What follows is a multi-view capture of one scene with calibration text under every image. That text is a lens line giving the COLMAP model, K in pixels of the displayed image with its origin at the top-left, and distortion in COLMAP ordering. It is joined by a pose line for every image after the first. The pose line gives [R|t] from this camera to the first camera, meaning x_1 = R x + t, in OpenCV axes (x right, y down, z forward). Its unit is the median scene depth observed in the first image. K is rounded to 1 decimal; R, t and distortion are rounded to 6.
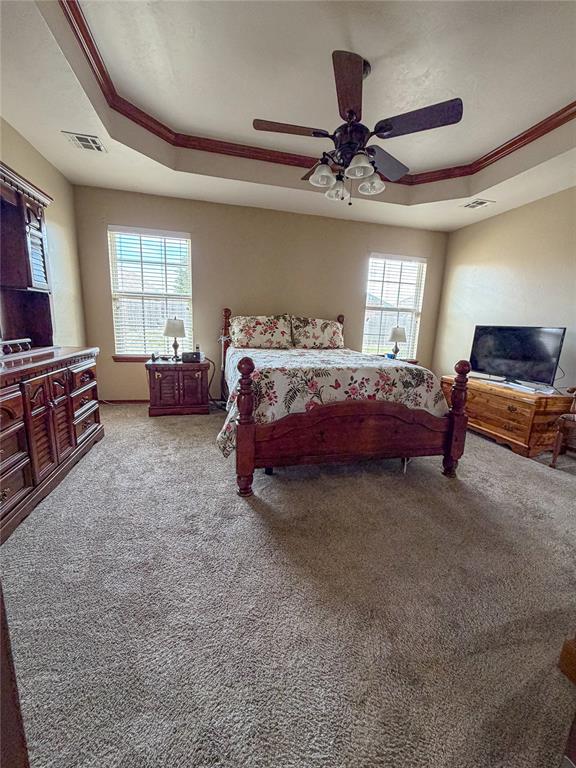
lens RADIAL K [[311.6, 0, 288.1], [0, 311.6, 383.5], [0, 0, 1]] dist [0.000221, 0.000093]
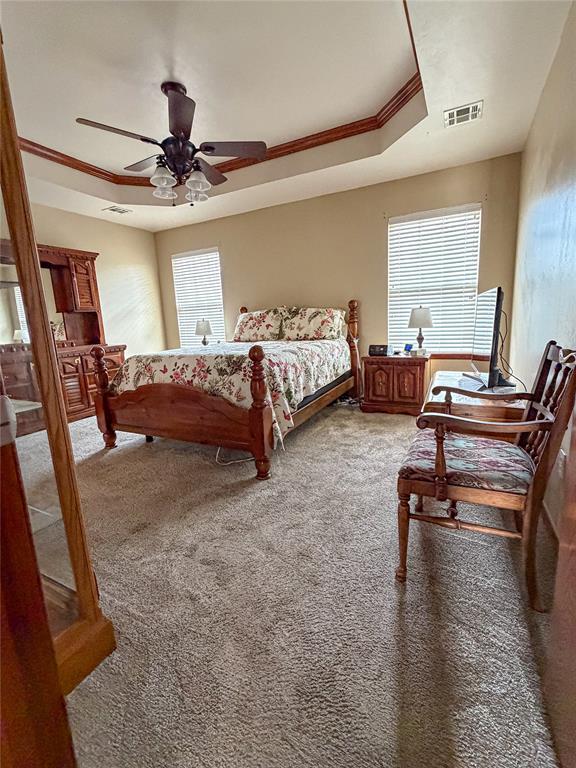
lens RADIAL K [[341.7, 0, 286.9], [0, 341.7, 383.4], [0, 0, 1]] dist [0.001187, 0.000037]
pose [[0.757793, 0.045232, -0.650925, 1.218749], [-0.051669, 0.998622, 0.009241, 0.018398], [0.650446, 0.026630, 0.759086, 0.315120]]
